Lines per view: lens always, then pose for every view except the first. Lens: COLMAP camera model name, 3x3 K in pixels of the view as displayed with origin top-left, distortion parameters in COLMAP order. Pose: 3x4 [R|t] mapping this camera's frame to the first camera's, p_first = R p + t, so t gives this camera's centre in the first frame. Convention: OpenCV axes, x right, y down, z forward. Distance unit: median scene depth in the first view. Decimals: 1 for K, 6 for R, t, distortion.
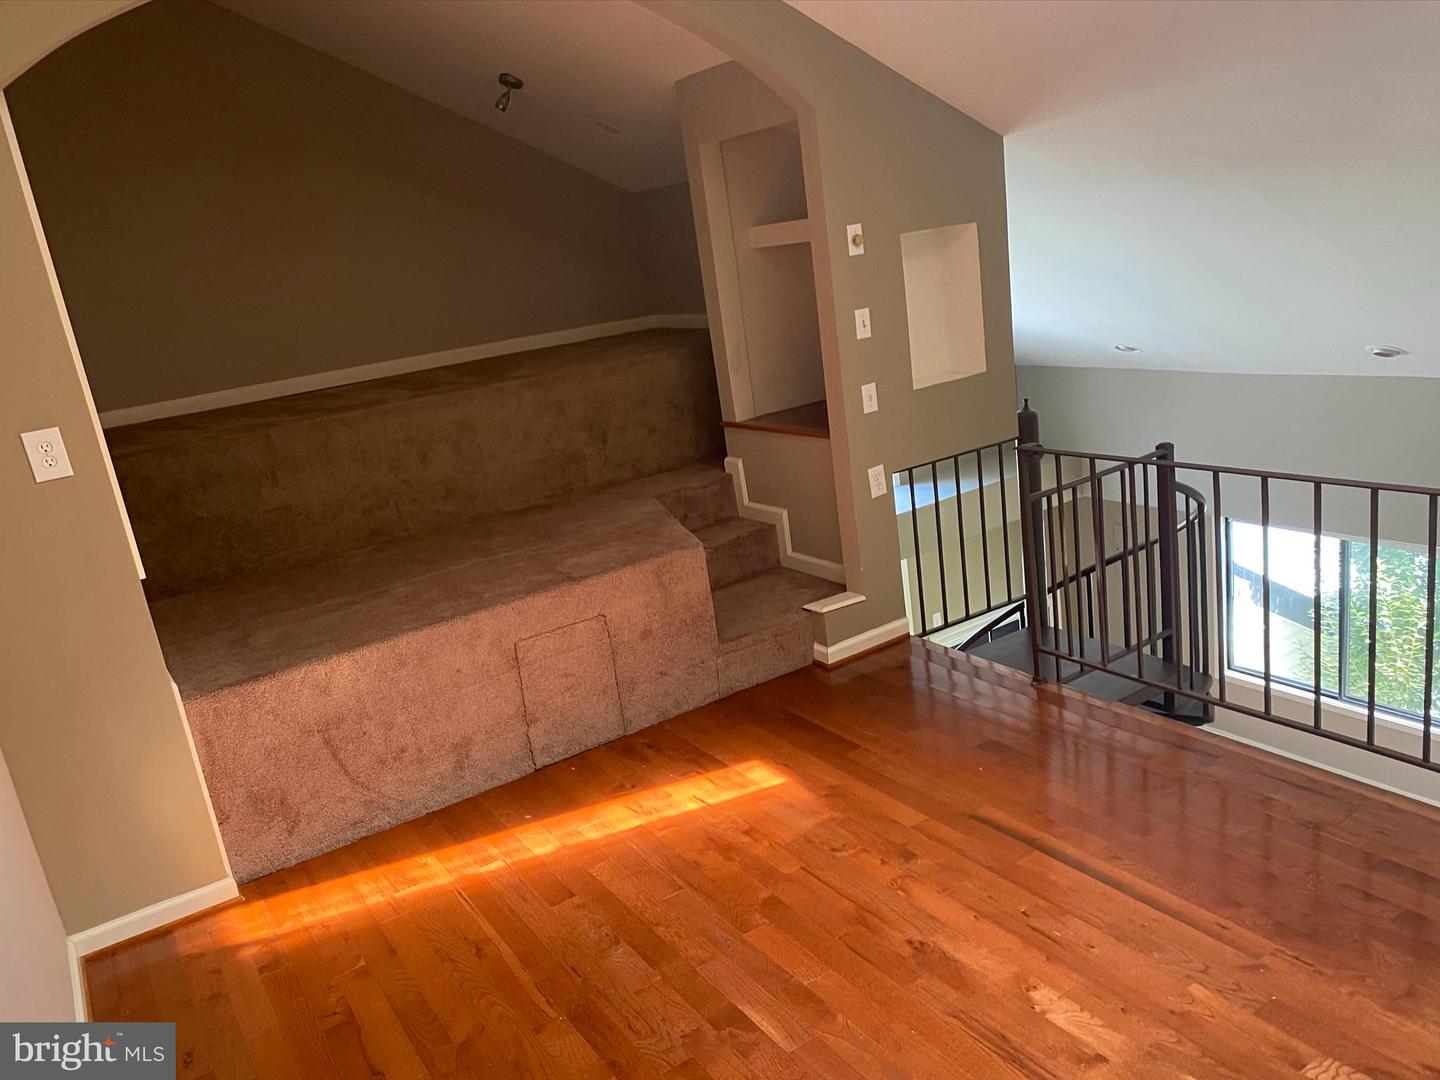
lens RADIAL K [[1082.8, 0, 714.3], [0, 1082.8, 551.7], [0, 0, 1]] dist [0.103471, -0.180302]
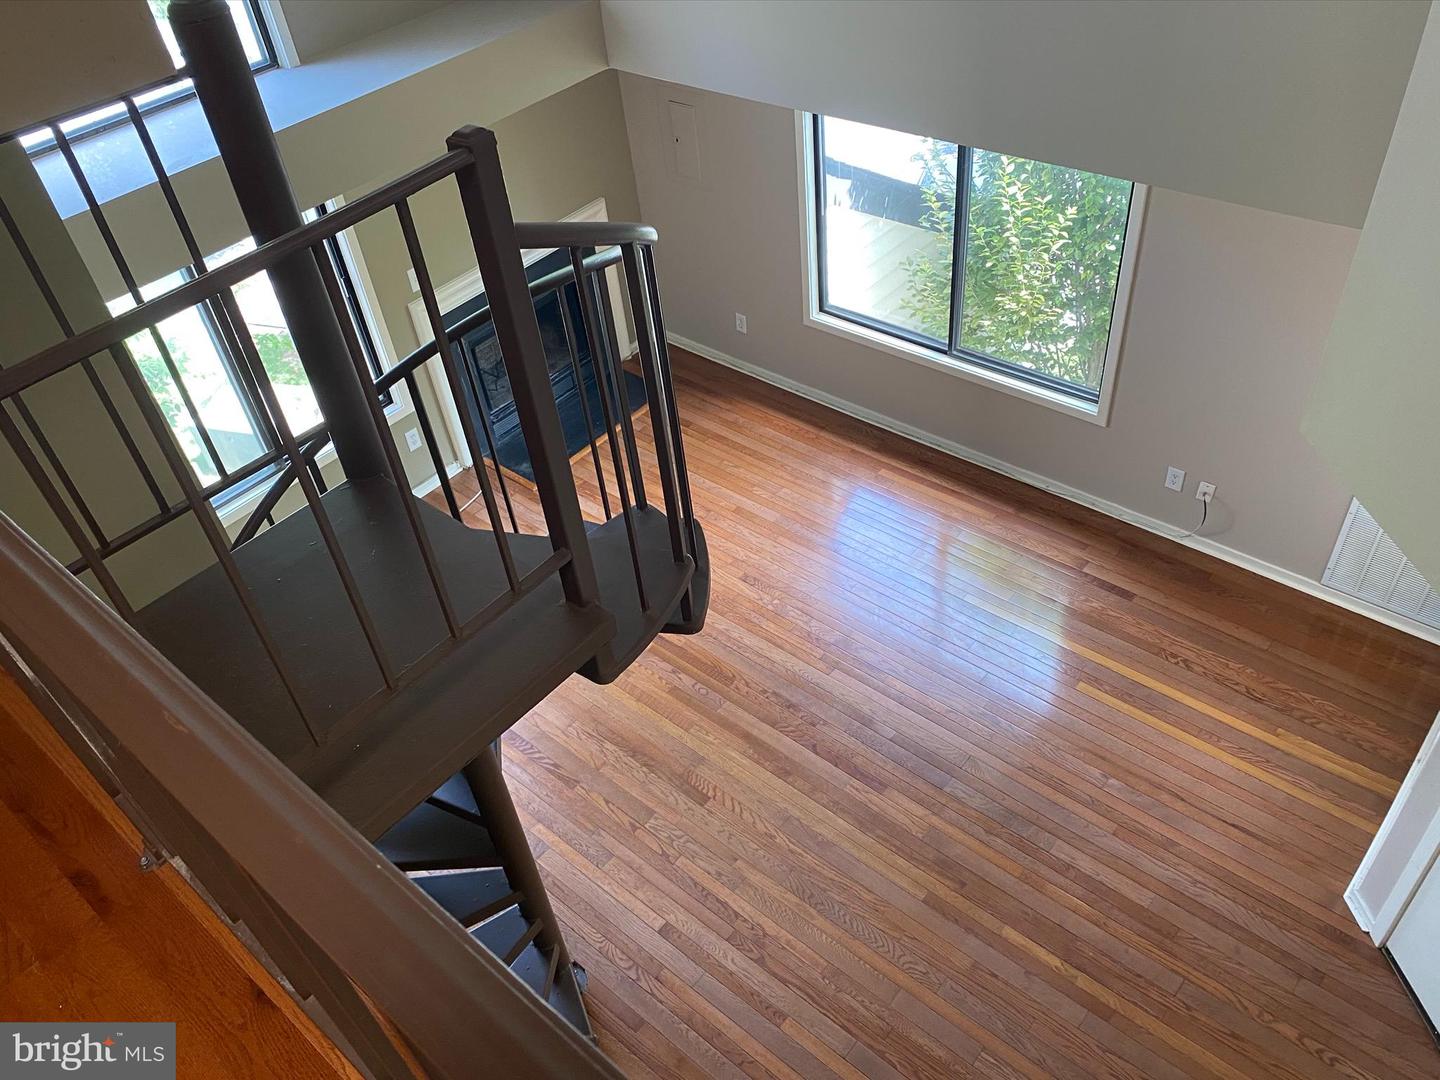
lens RADIAL K [[1089.4, 0, 718.5], [0, 1089.4, 535.9], [0, 0, 1]] dist [0.043624, -0.054823]
pose [[0.954487, -0.157287, 0.253407, 0.437407], [0.042250, 0.912377, 0.407164, -0.139134], [-0.295245, -0.377926, 0.877498, 0.715000]]
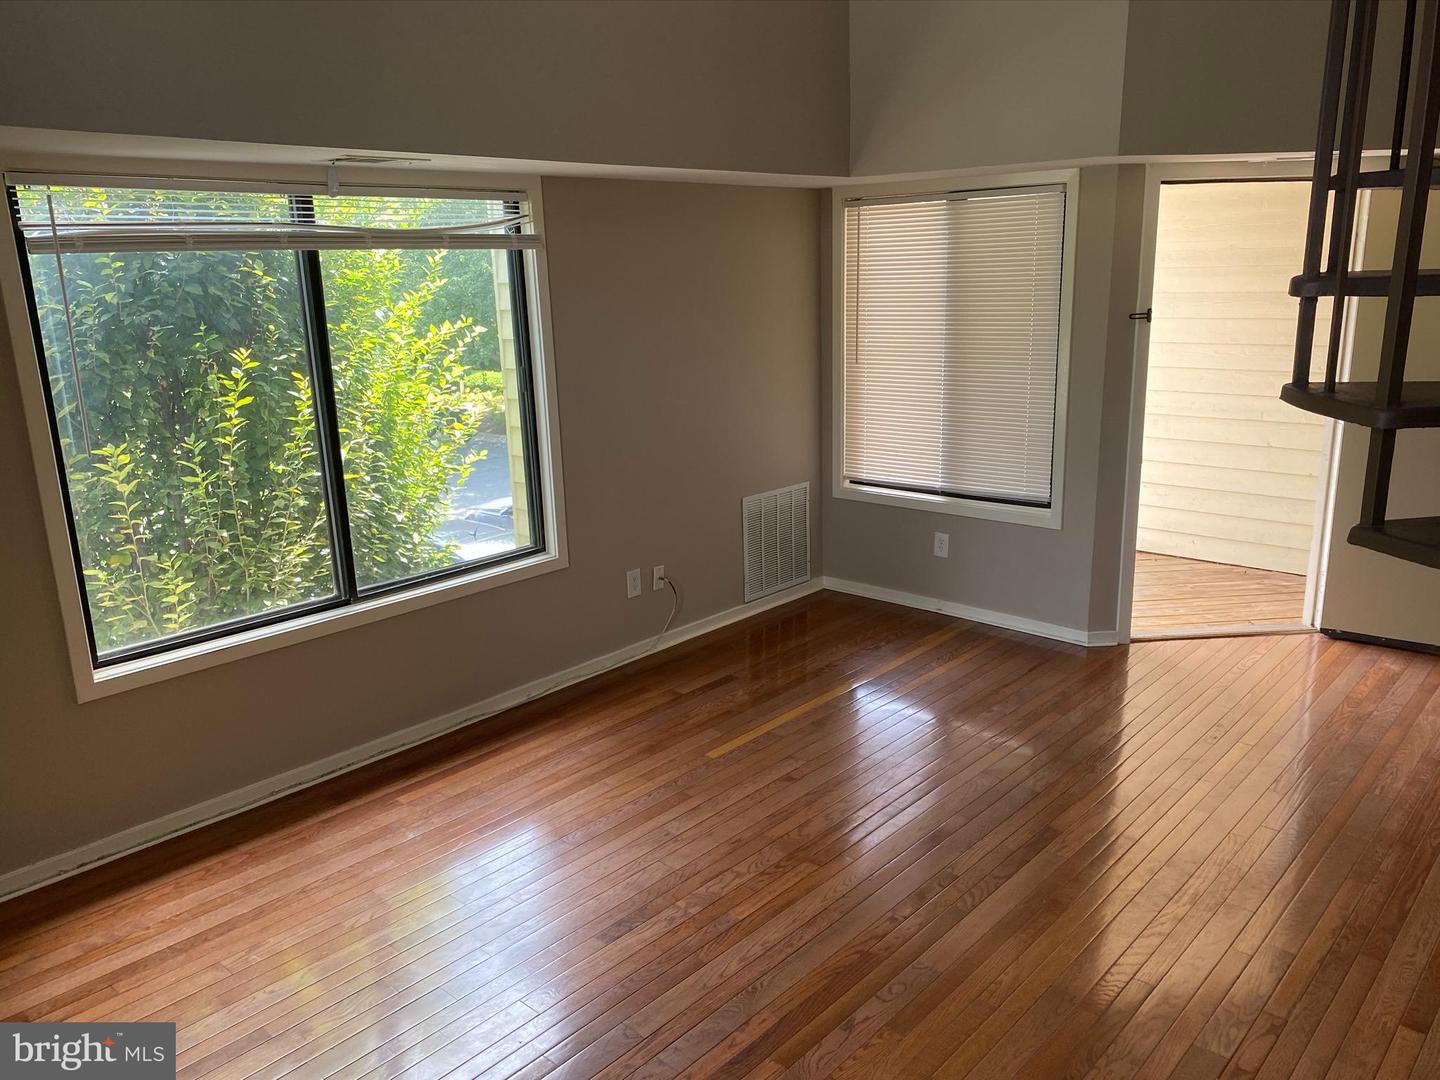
lens RADIAL K [[1082.8, 0, 714.3], [0, 1082.8, 551.7], [0, 0, 1]] dist [0.103471, -0.180302]
pose [[-0.264409, -0.105451, 0.958628, 0.097958], [0.322710, 0.927029, 0.190986, 0.151353], [-0.908816, 0.359857, -0.211085, 2.018349]]
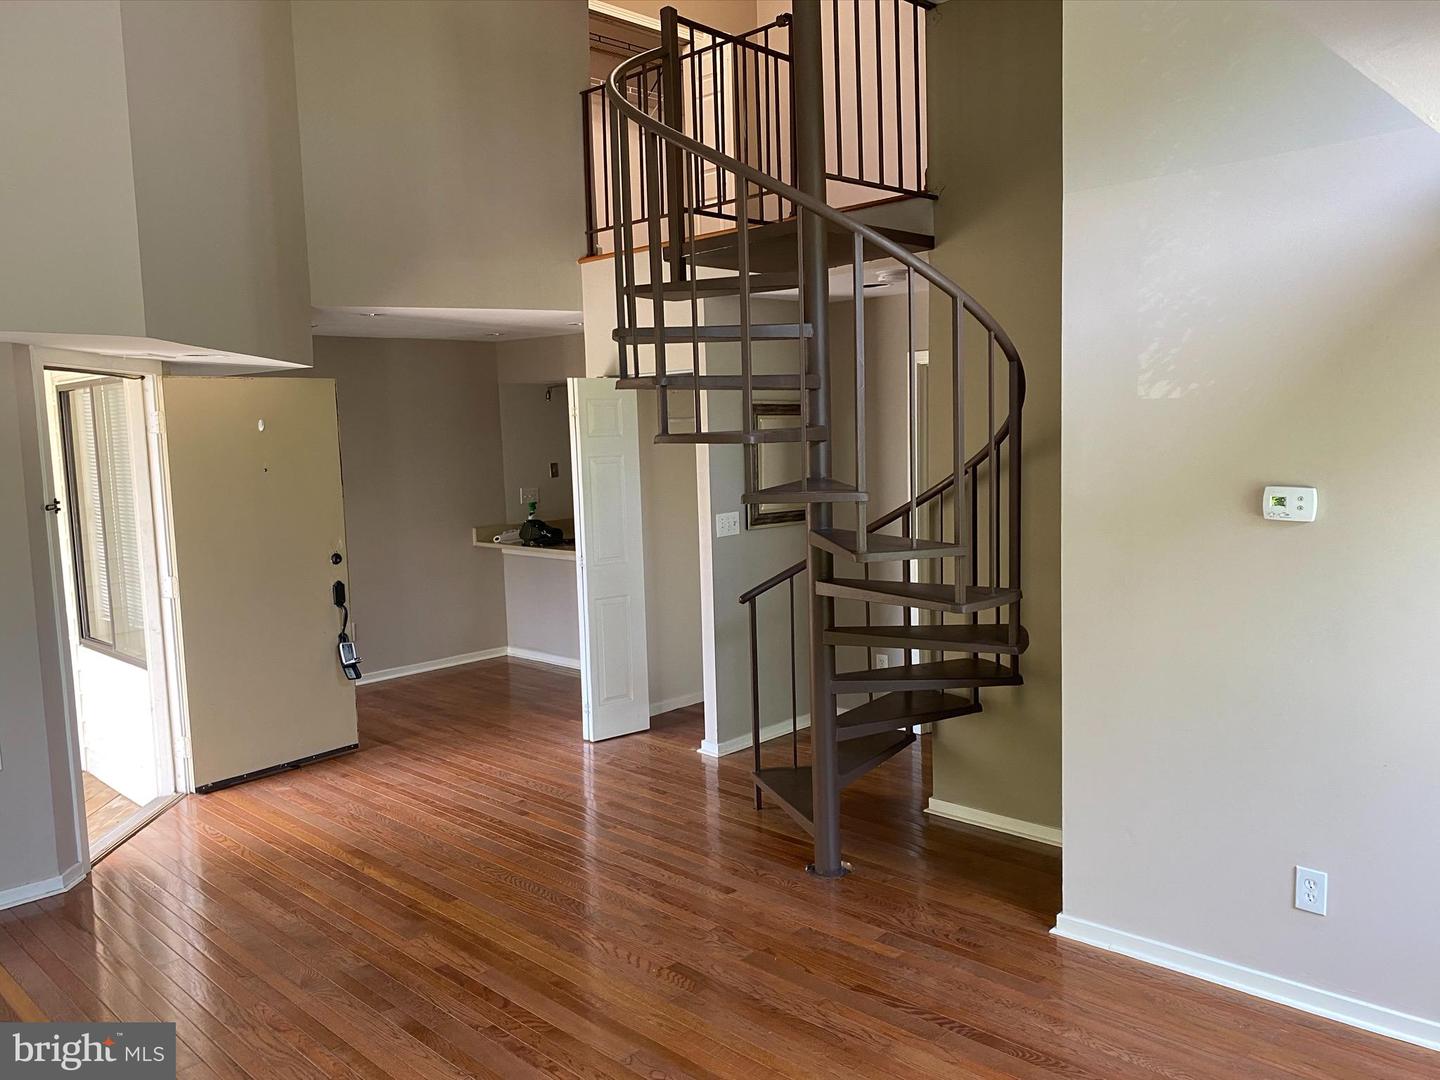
lens RADIAL K [[1098.1, 0, 715.6], [0, 1098.1, 540.3], [0, 0, 1]] dist [0.008894, -0.001428]
pose [[-0.955928, 0.190223, -0.223644, 0.801762], [0.090410, 0.915432, 0.392187, -0.055579], [0.279334, 0.354683, -0.892285, 2.436744]]
